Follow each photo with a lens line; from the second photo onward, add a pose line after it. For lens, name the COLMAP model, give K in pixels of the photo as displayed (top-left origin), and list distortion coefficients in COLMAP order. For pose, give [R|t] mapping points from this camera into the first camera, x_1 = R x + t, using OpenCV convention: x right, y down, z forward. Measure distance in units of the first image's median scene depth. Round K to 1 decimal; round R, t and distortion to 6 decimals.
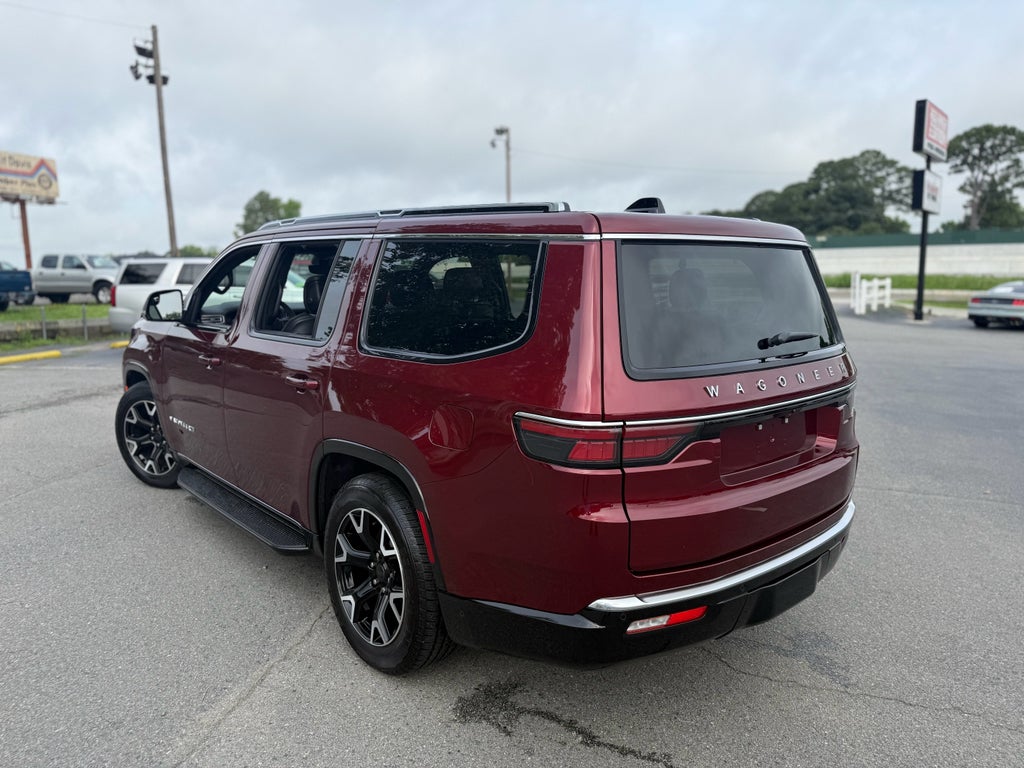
lens RADIAL K [[730.7, 0, 510.3], [0, 730.7, 377.6], [0, 0, 1]] dist [-0.000711, -0.004475]
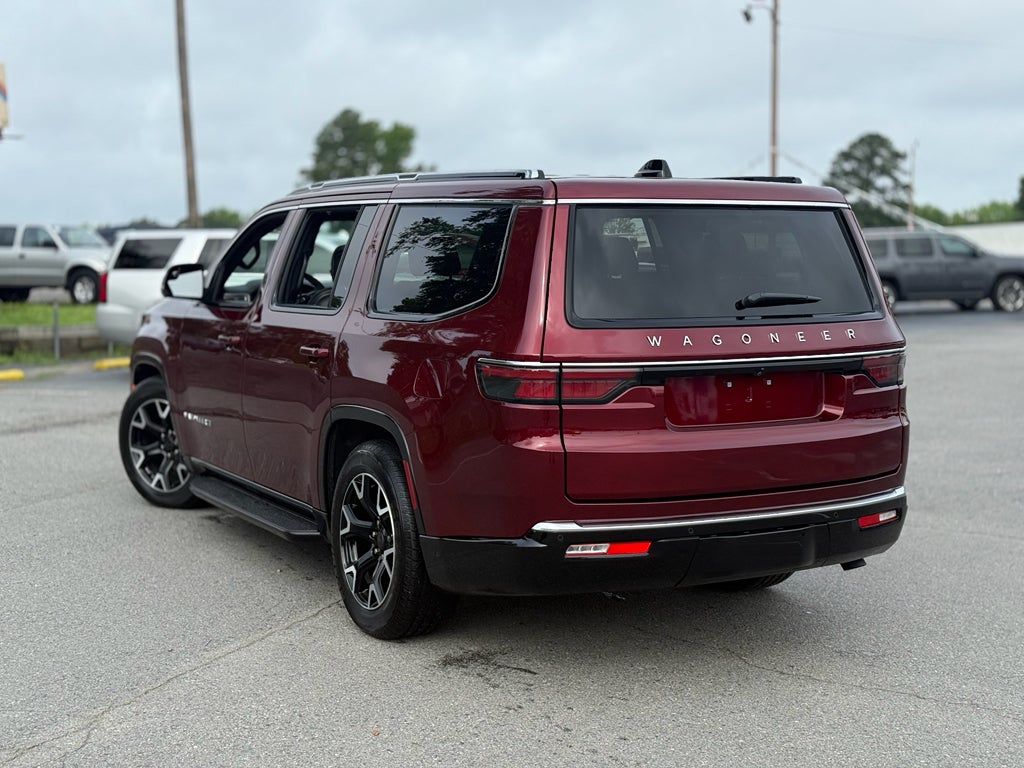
lens RADIAL K [[1429.1, 0, 512.0], [0, 1429.1, 384.0], [0, 0, 1]] dist [-0.015144, 0.903530]
pose [[0.978409, 0.013496, -0.206238, 0.219272], [-0.024493, 0.998405, -0.050861, 0.084299], [0.205223, 0.054815, 0.977179, -0.482606]]
